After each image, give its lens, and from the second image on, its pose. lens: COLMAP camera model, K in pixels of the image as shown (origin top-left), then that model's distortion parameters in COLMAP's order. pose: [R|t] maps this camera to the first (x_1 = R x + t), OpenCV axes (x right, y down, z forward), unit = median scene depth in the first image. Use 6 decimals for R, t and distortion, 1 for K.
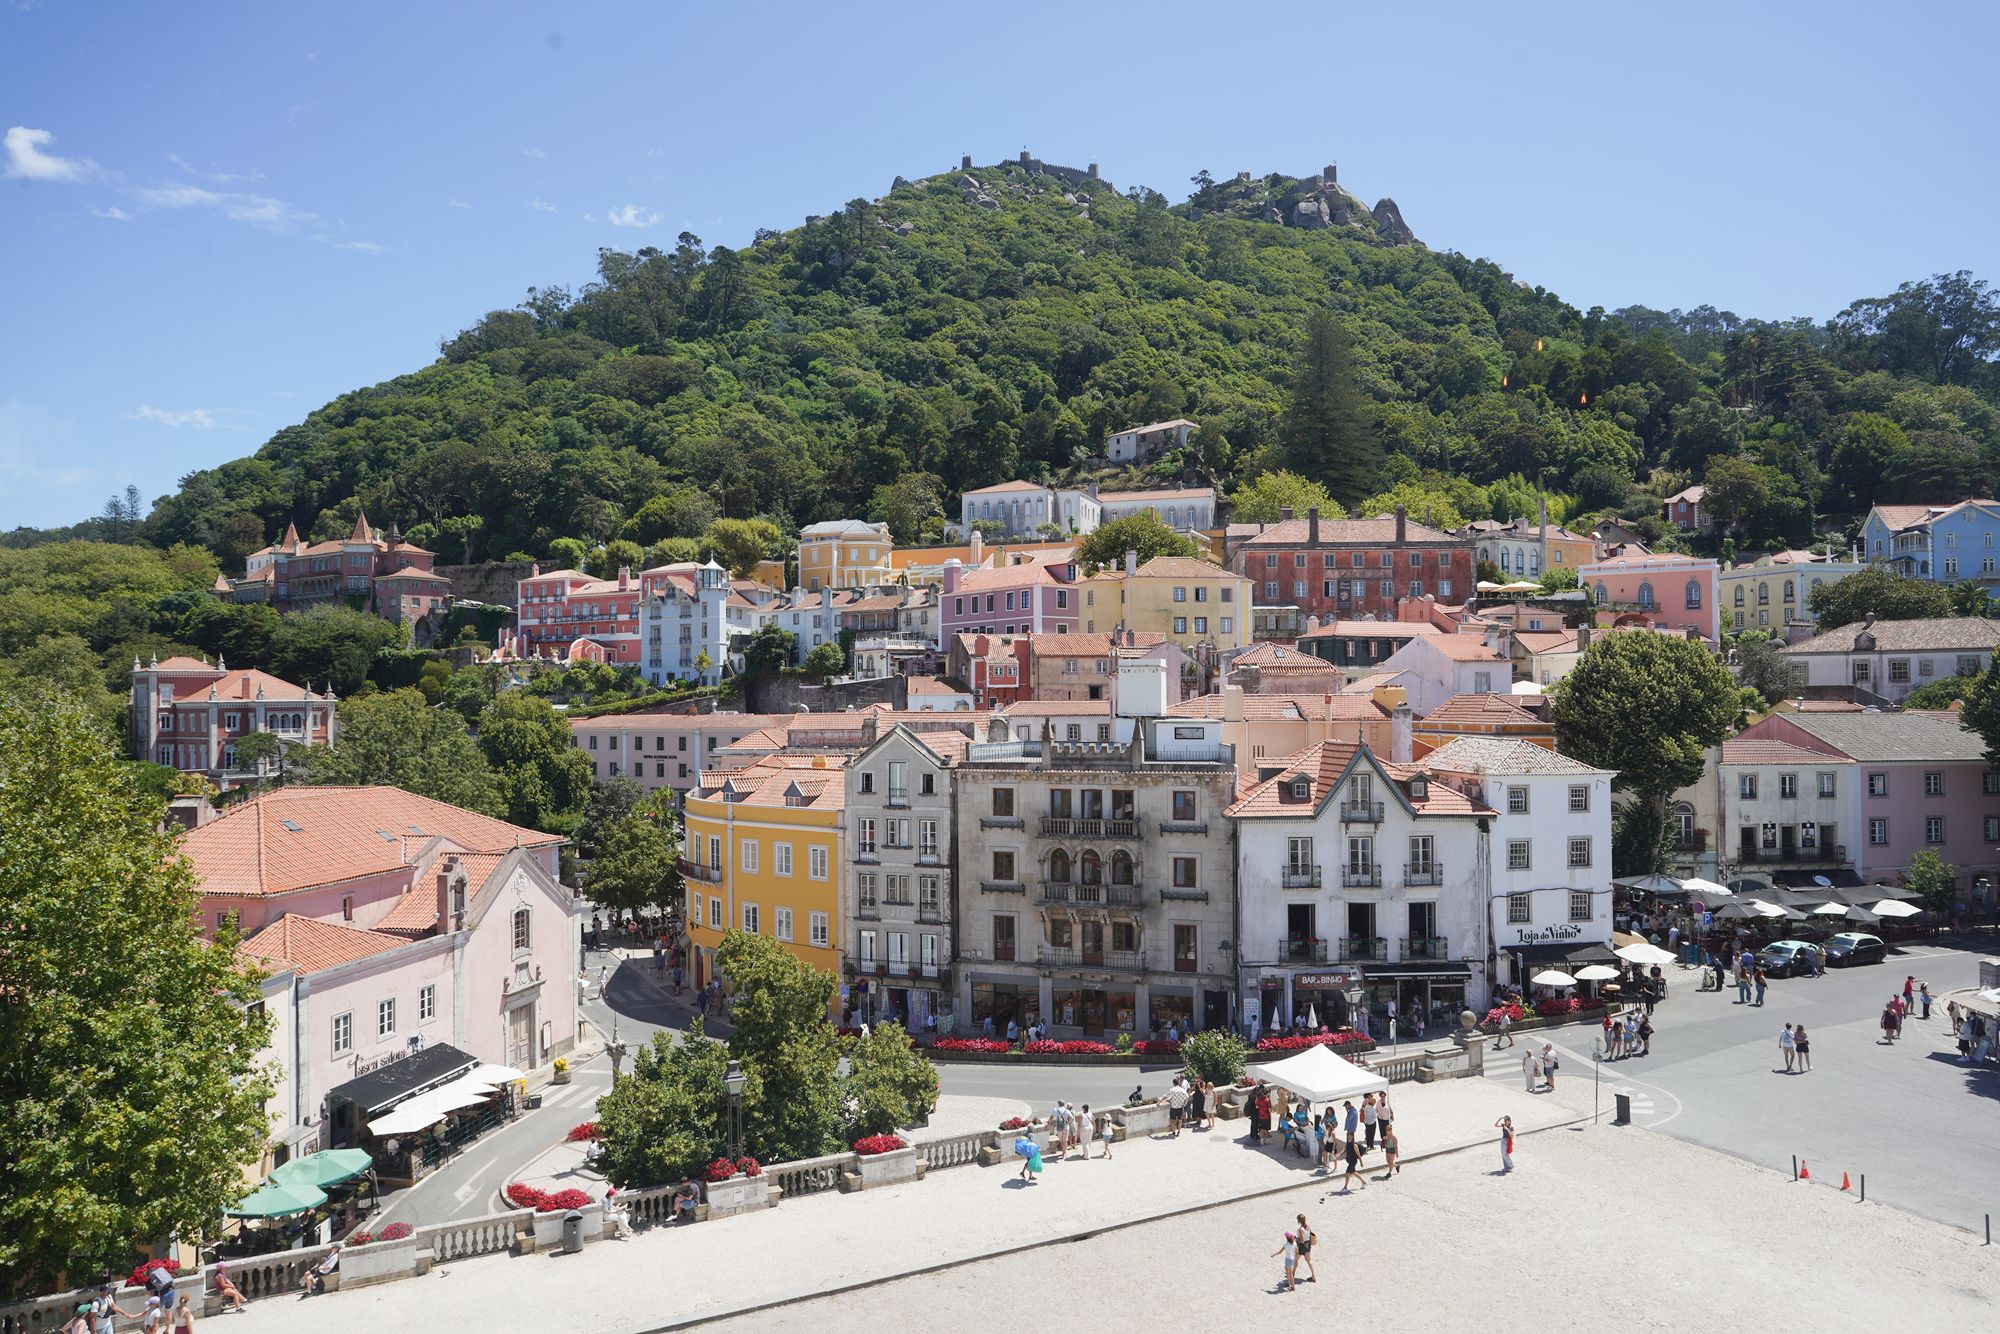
lens RADIAL K [[1343.8, 0, 1000.0], [0, 1343.8, 667.0], [0, 0, 1]] dist [0.000261, 0.006185]
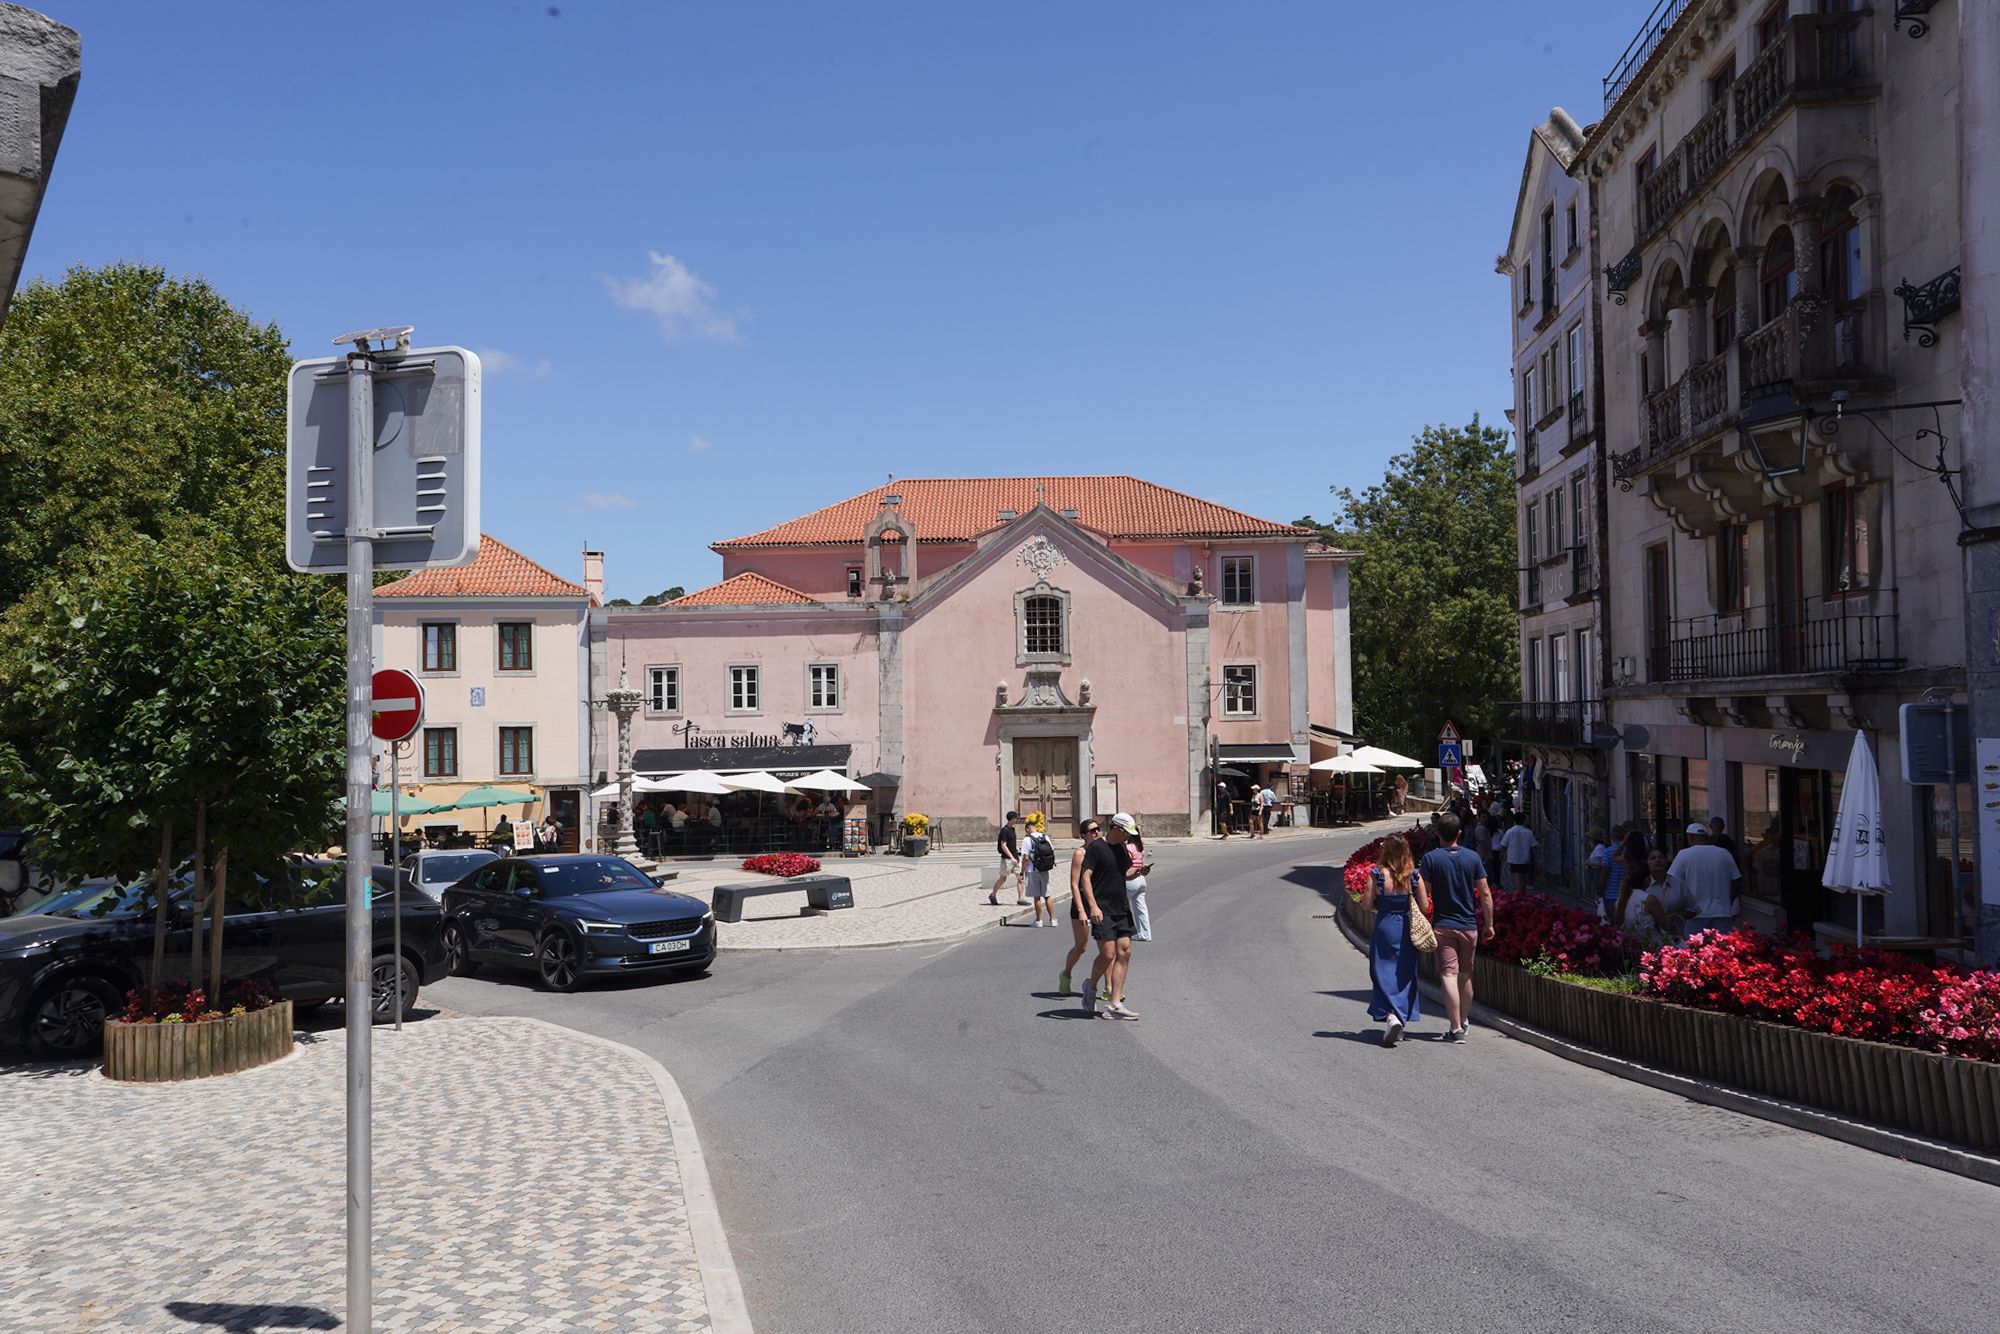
lens RADIAL K [[1365.0, 0, 1000.0], [0, 1365.0, 667.0], [0, 0, 1]] dist [-0.000146, 0.004485]
pose [[0.226848, -0.025589, -0.973594, 0.302031], [0.031846, 0.999315, -0.018845, 0.231000], [0.973409, -0.026731, 0.227507, 0.830250]]
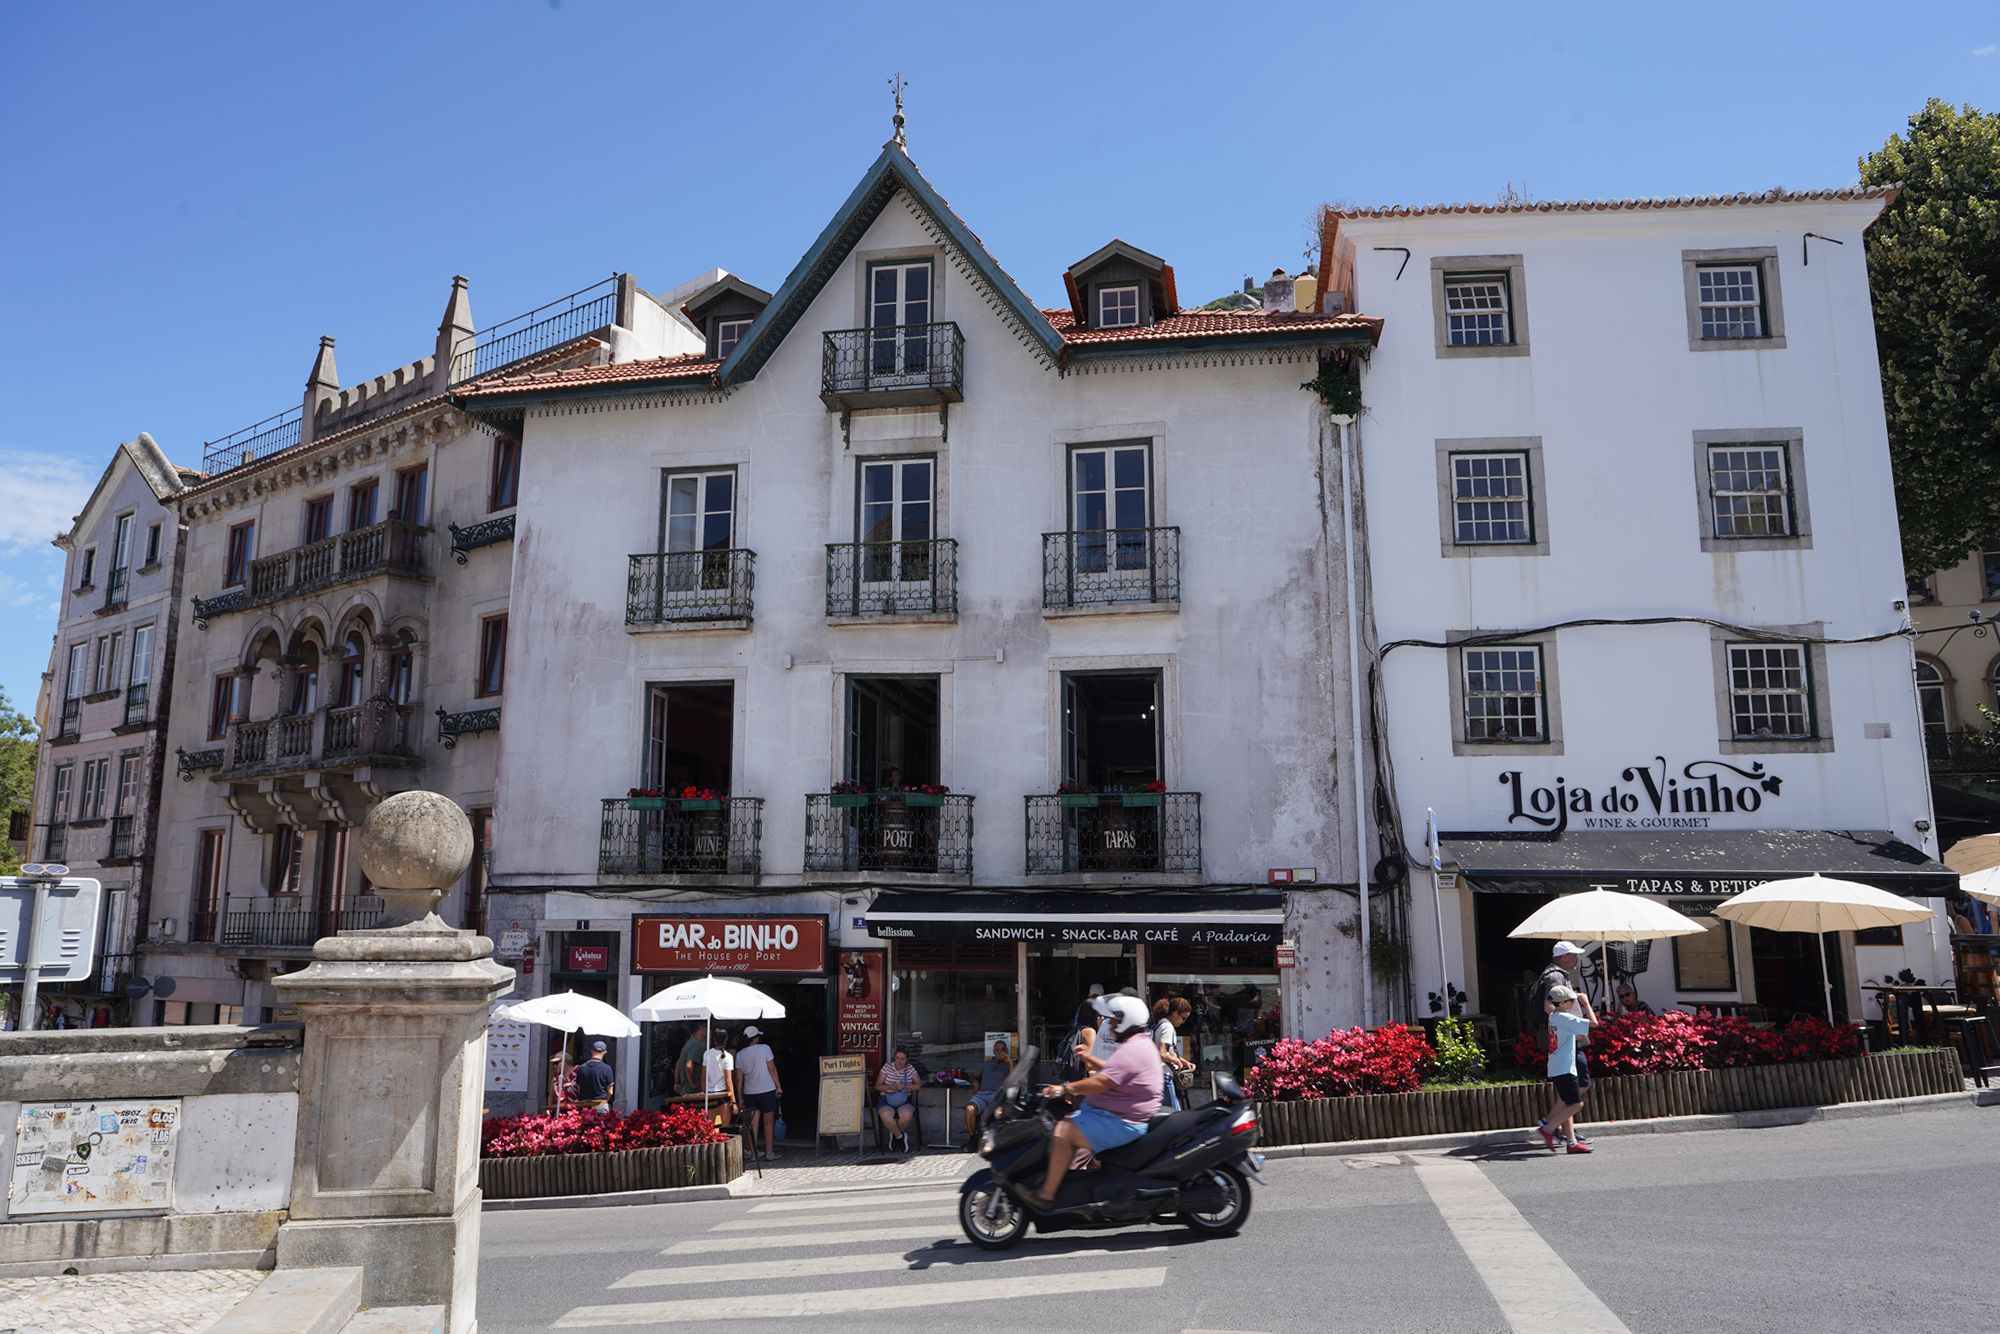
lens RADIAL K [[1381.6, 0, 1000.0], [0, 1381.6, 667.0], [0, 0, 1]] dist [-0.000315, 0.003632]
pose [[0.963875, -0.041534, -0.263096, 0.361659], [0.000185, 0.987872, -0.155272, 0.215813], [0.266354, 0.149614, 0.952193, 0.713268]]
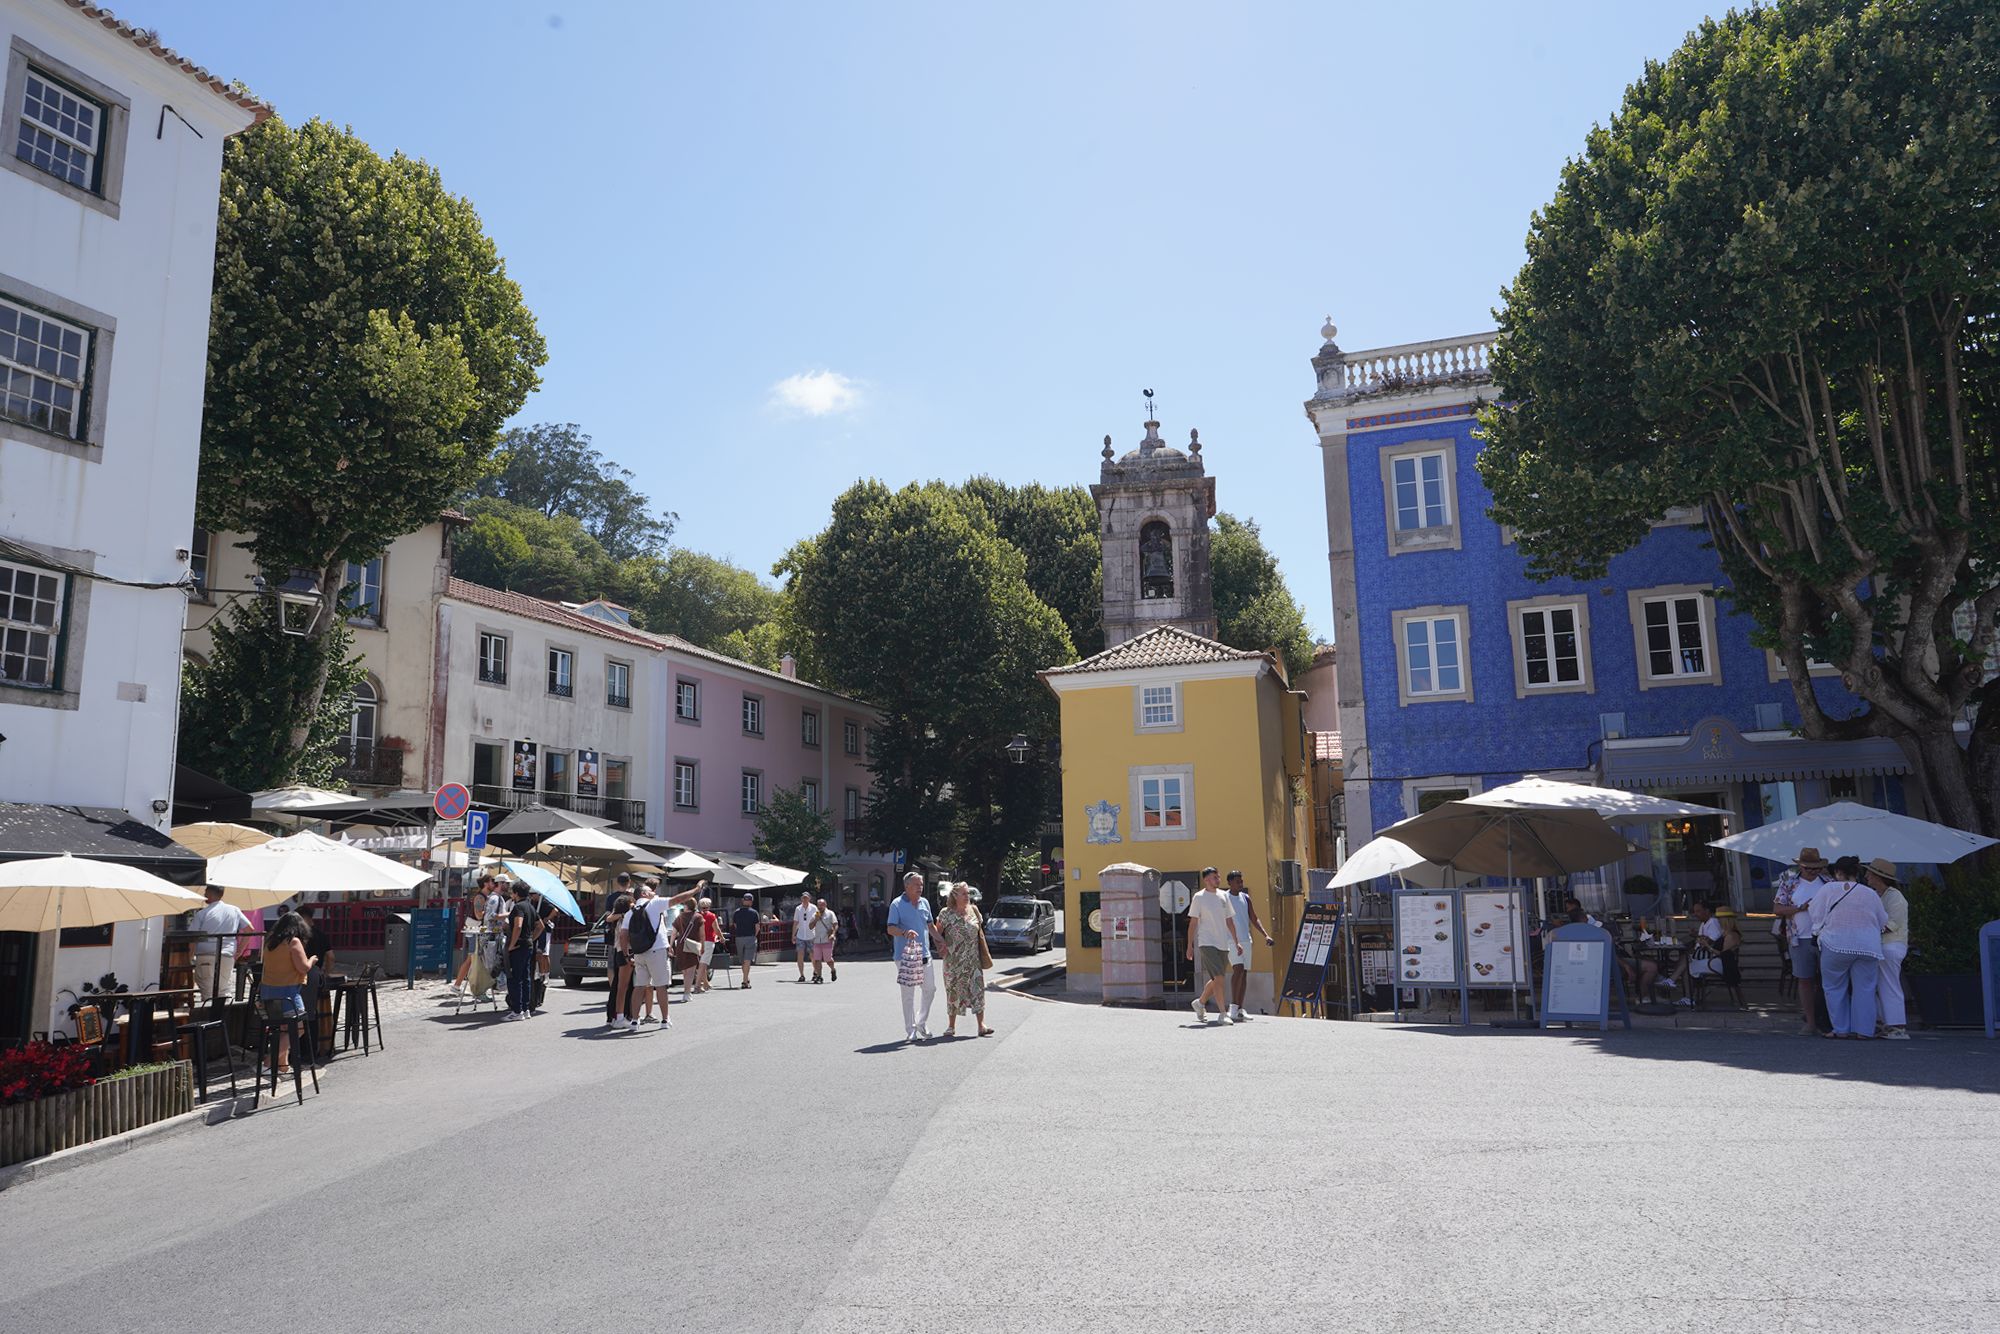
lens RADIAL K [[1343.8, 0, 1000.0], [0, 1343.8, 667.0], [0, 0, 1]] dist [0.000261, 0.006185]
pose [[0.555975, 0.135390, 0.820098, 0.352359], [0.004837, 0.986101, -0.166075, 0.219676], [-0.831185, 0.096300, 0.547593, 0.773975]]
